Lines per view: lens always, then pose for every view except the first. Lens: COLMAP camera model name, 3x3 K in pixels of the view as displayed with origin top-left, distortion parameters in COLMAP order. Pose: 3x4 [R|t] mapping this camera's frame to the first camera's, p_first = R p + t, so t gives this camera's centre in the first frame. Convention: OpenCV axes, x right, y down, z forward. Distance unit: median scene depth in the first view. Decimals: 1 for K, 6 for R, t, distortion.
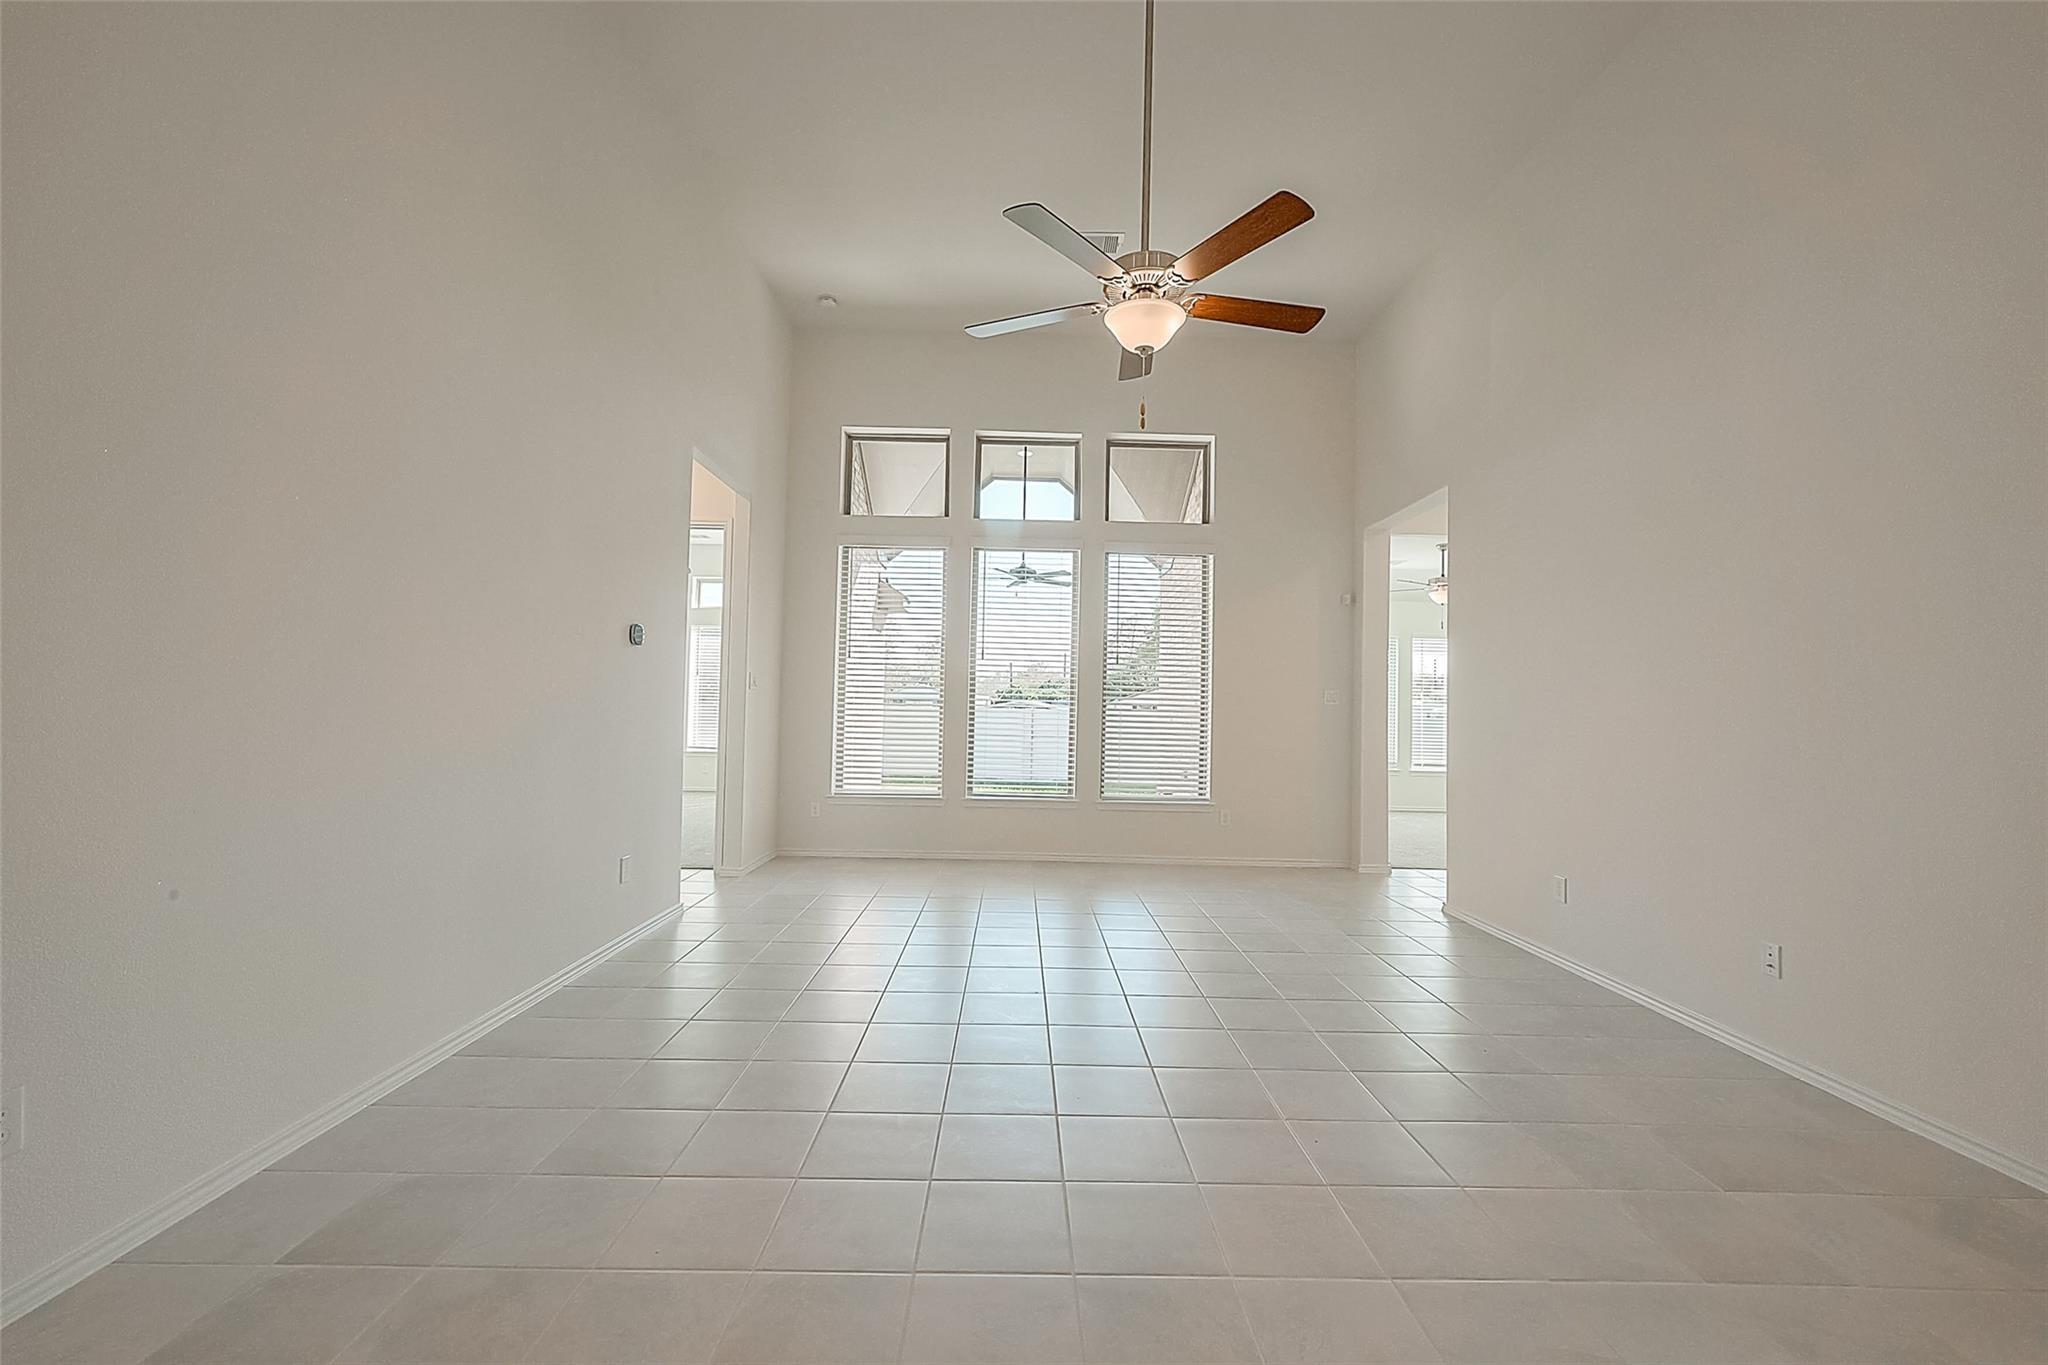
lens RADIAL K [[815.5, 0, 997.7], [0, 815.5, 690.7], [0, 0, 1]] dist [-0.001395, -0.000141]
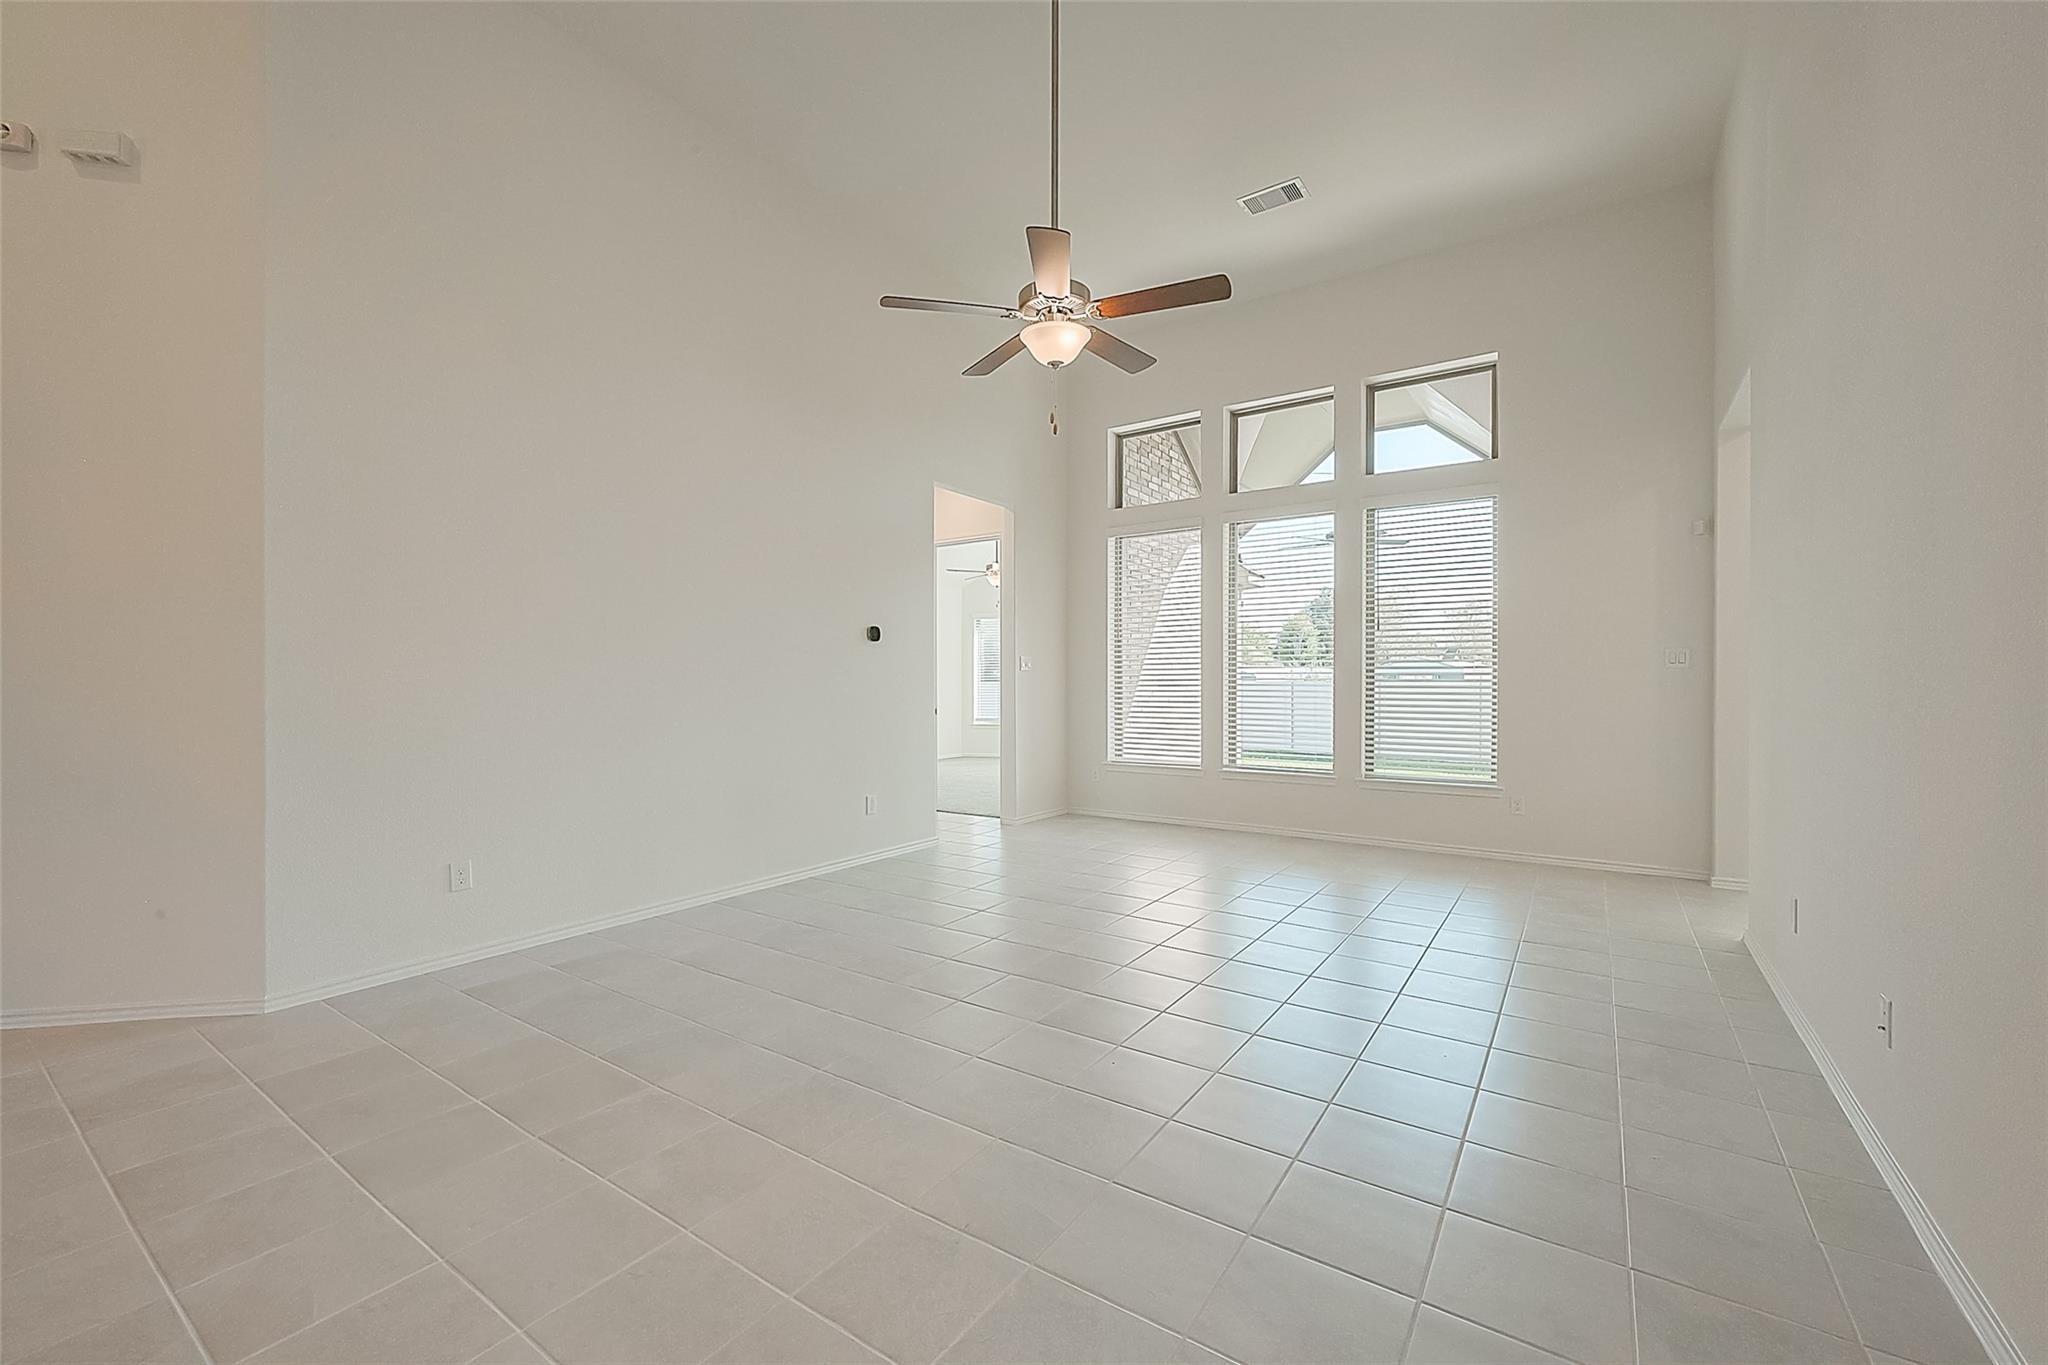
lens RADIAL K [[834.4, 0, 1024.0], [0, 834.4, 682.5], [0, 0, 1]] dist [-0.000639, -0.000038]
pose [[0.815906, -0.022408, -0.577750, 0.355626], [0.031837, 0.999474, 0.006196, 0.007771], [0.577307, -0.023449, 0.816190, 0.004666]]
